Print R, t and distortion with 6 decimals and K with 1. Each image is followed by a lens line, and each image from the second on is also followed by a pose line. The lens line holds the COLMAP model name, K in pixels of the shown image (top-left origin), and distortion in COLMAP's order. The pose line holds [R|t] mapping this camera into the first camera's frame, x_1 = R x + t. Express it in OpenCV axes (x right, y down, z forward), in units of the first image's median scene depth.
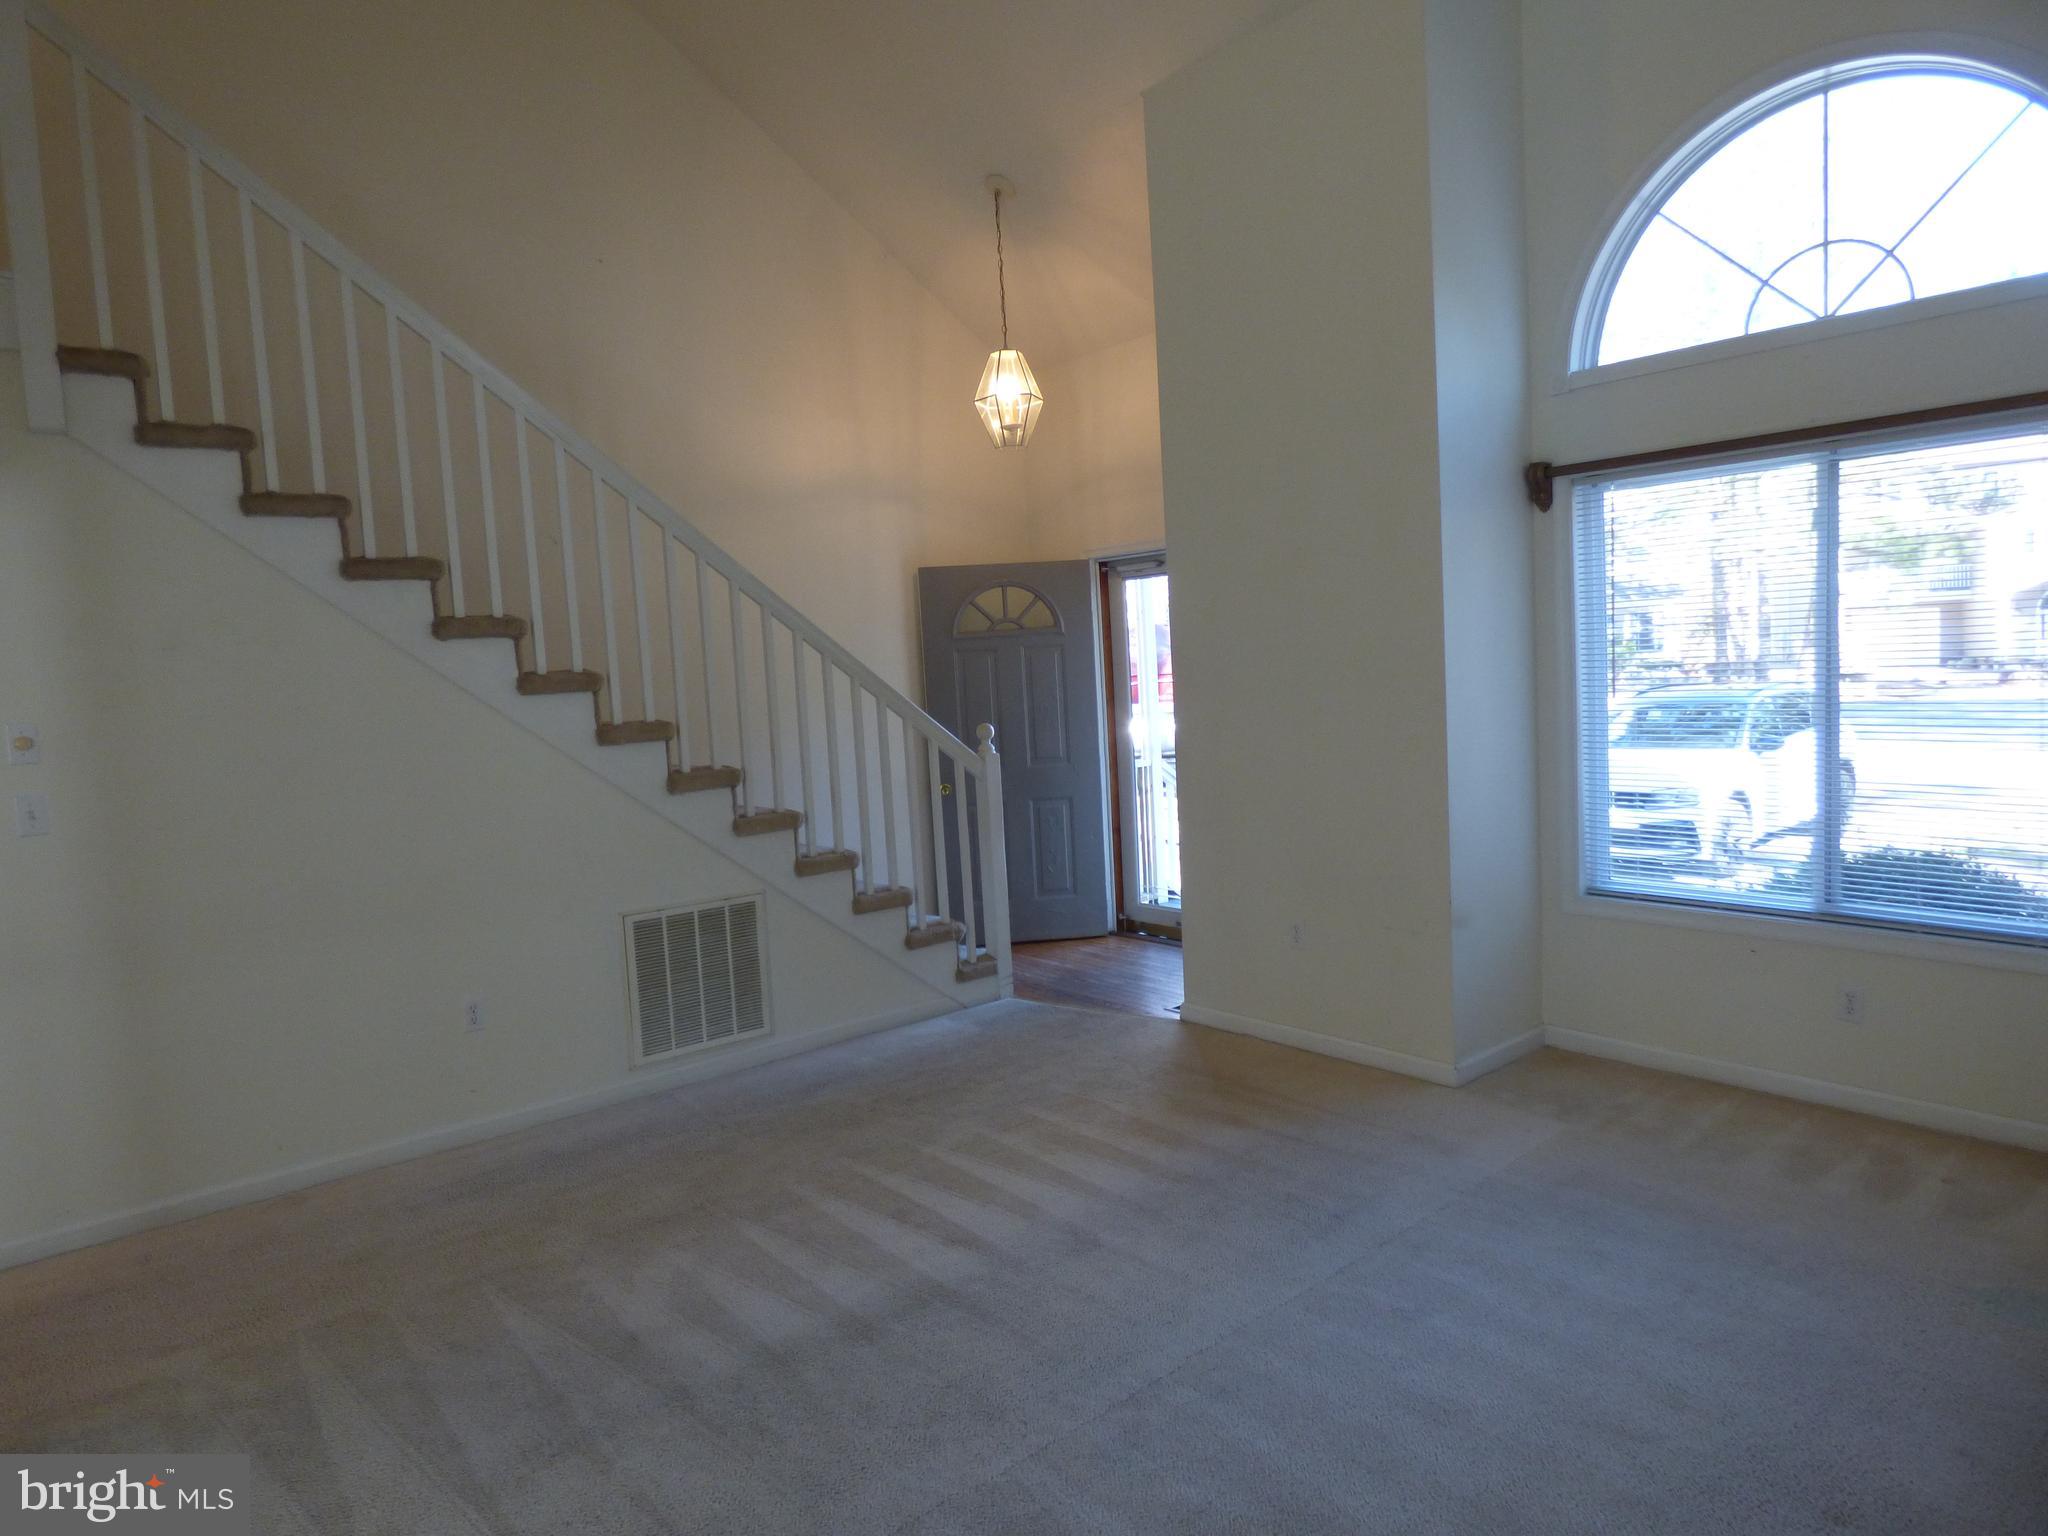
lens RADIAL K [[1240.0, 0, 1007.7], [0, 1240.0, 760.9], [0, 0, 1]] dist [-0.025448, 0.000953]
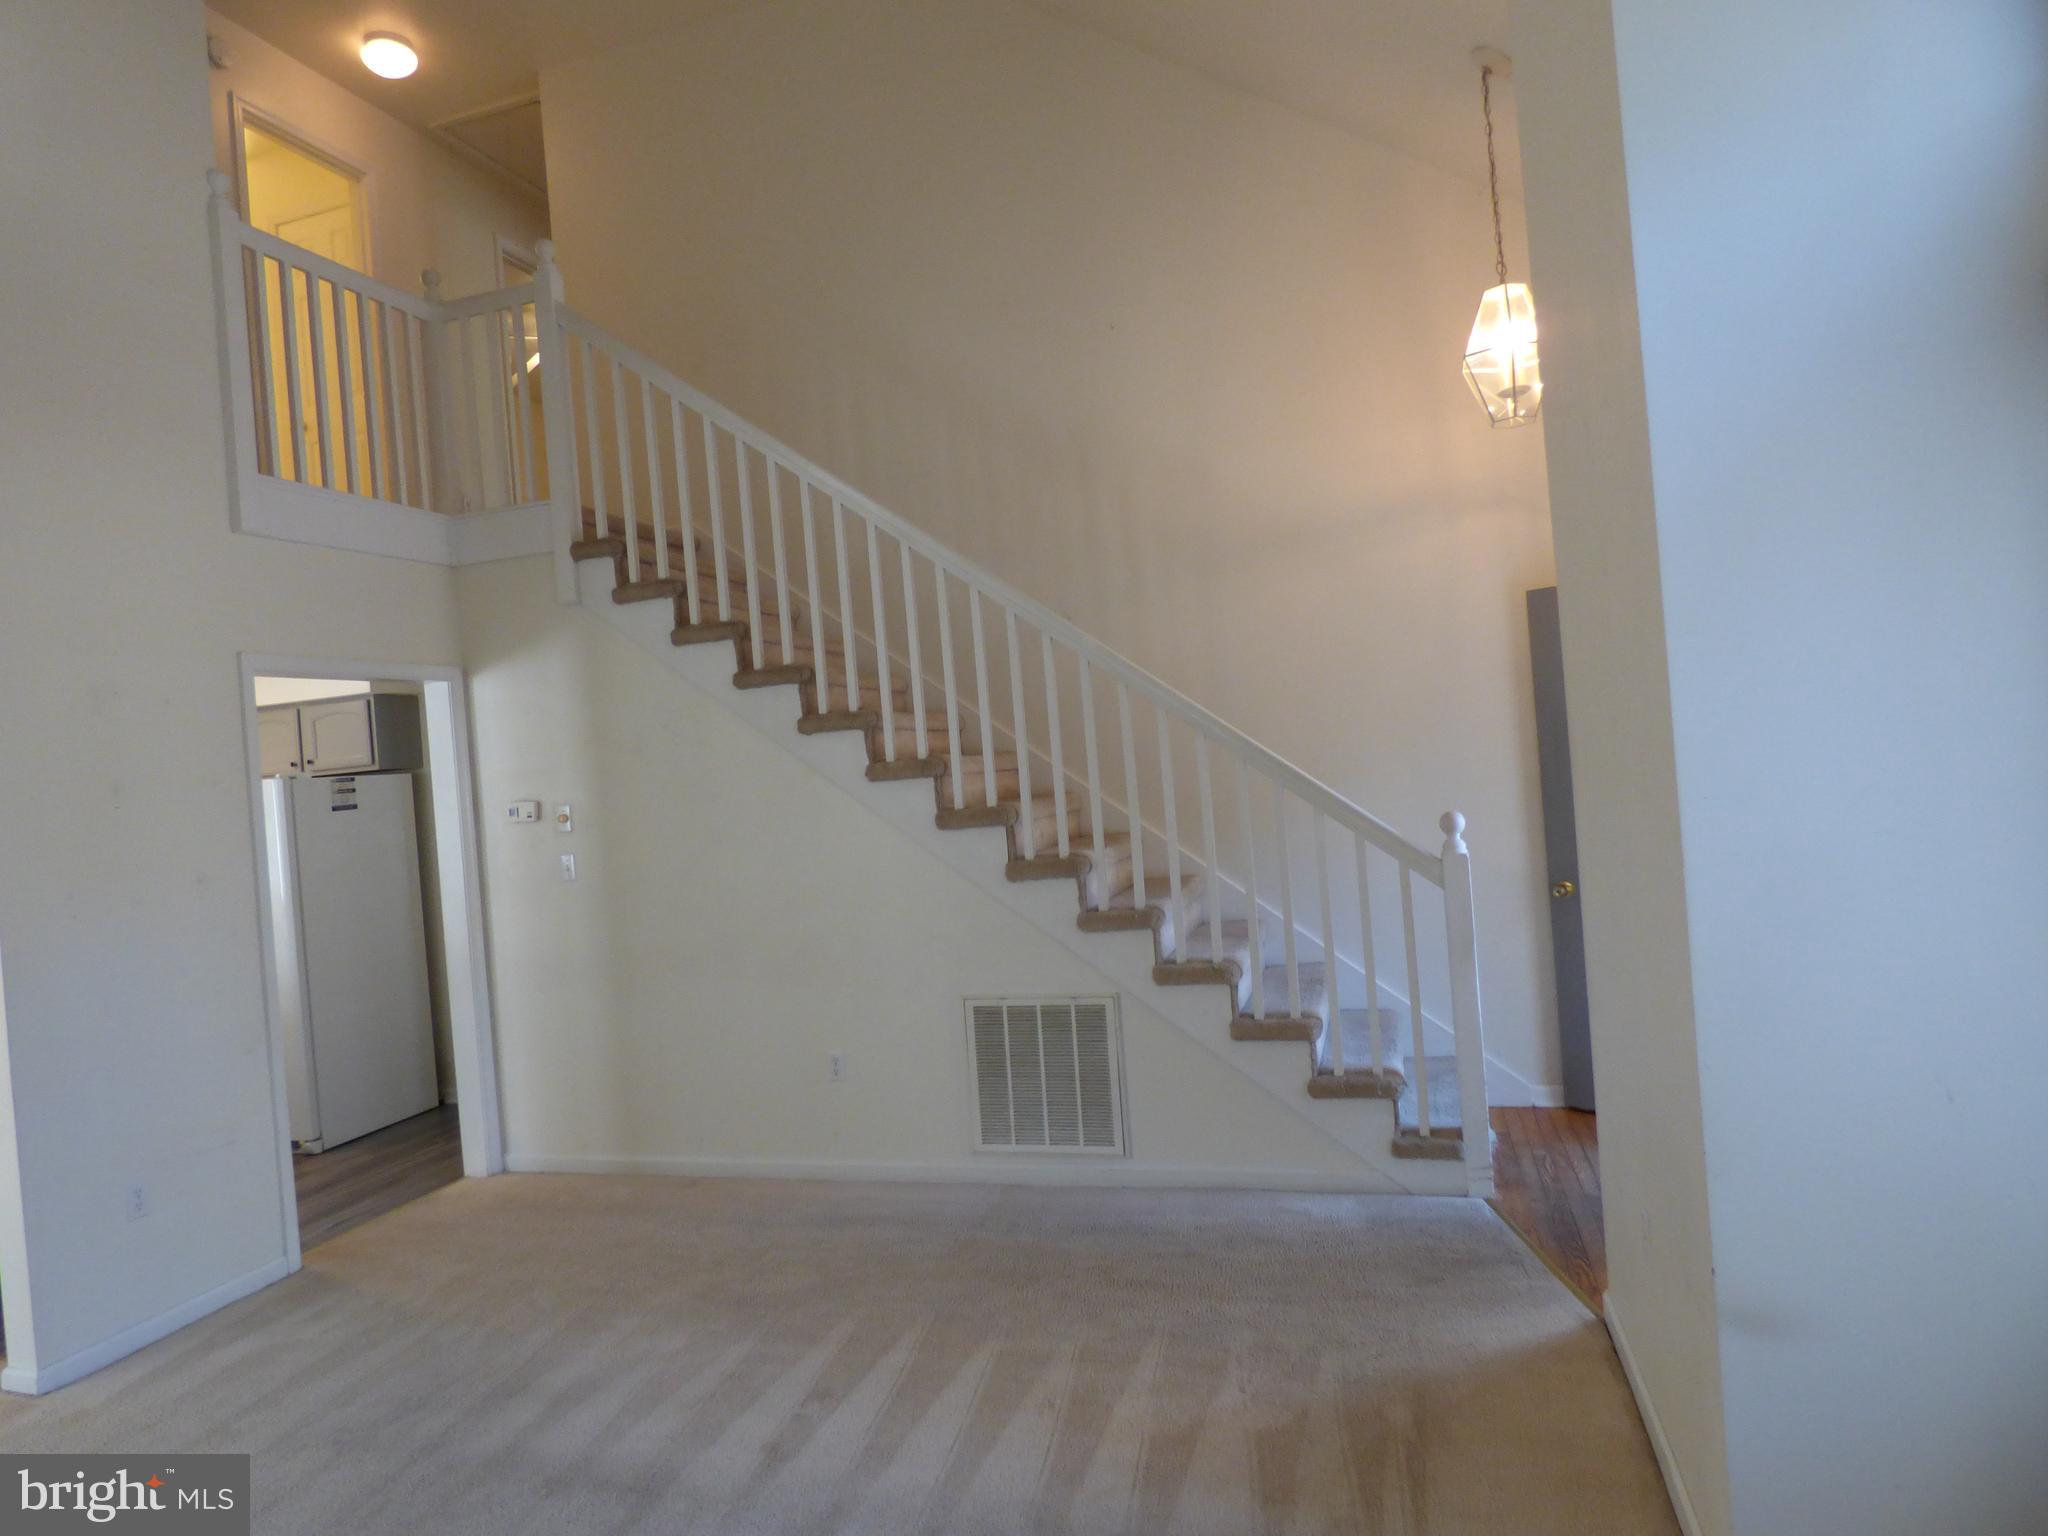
lens RADIAL K [[1240.0, 0, 1007.7], [0, 1240.0, 760.9], [0, 0, 1]] dist [-0.025448, 0.000953]
pose [[0.548713, 0.009685, -0.835955, 0.538648], [-0.014773, 0.999889, 0.001887, -0.069154], [0.835880, 0.011314, 0.548795, 0.465354]]
